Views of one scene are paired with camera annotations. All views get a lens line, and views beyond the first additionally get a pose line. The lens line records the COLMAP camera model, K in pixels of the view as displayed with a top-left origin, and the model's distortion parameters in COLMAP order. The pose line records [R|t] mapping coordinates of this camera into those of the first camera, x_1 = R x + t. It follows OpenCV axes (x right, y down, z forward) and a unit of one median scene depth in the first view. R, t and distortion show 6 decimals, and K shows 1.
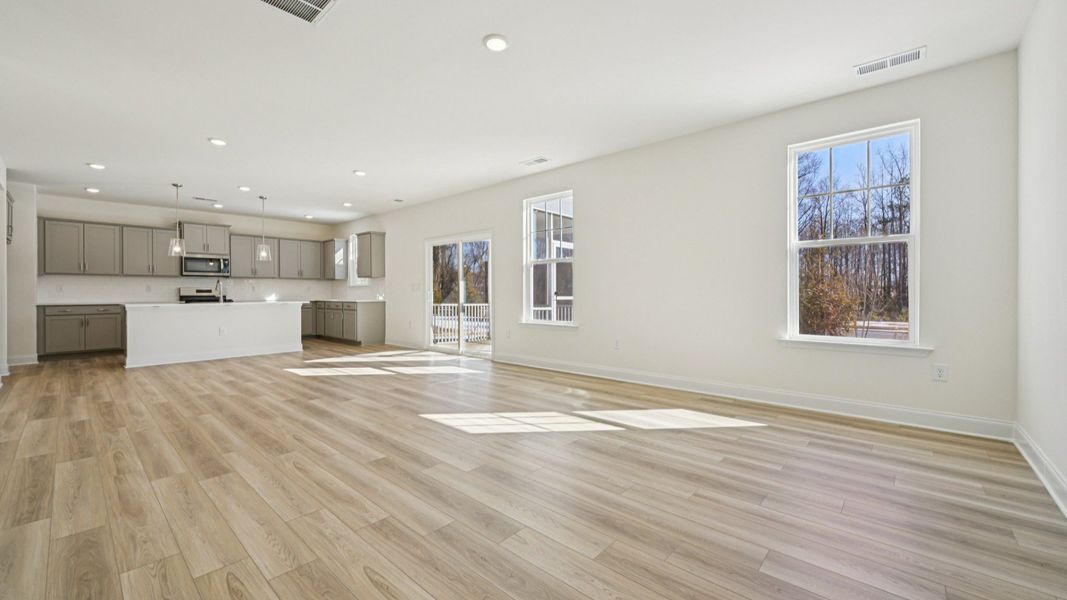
lens RADIAL K [[418.1, 0, 533.5], [0, 418.1, 300.0], [0, 0, 1]] dist [-0.001768, -0.000267]
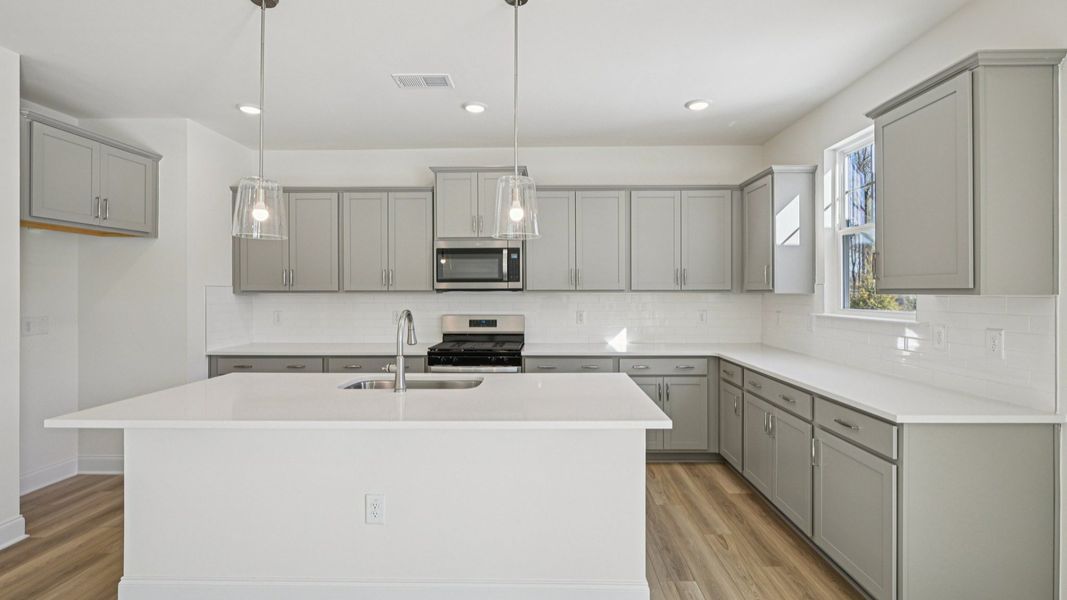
lens RADIAL K [[508.0, 0, 533.5], [0, 508.0, 300.0], [0, 0, 1]] dist [-0.002358, -0.000479]
pose [[0.662816, 0.013891, -0.748653, -0.339362], [-0.013668, 0.999886, 0.006451, -0.049692], [0.748657, 0.005956, 0.662930, 0.670756]]
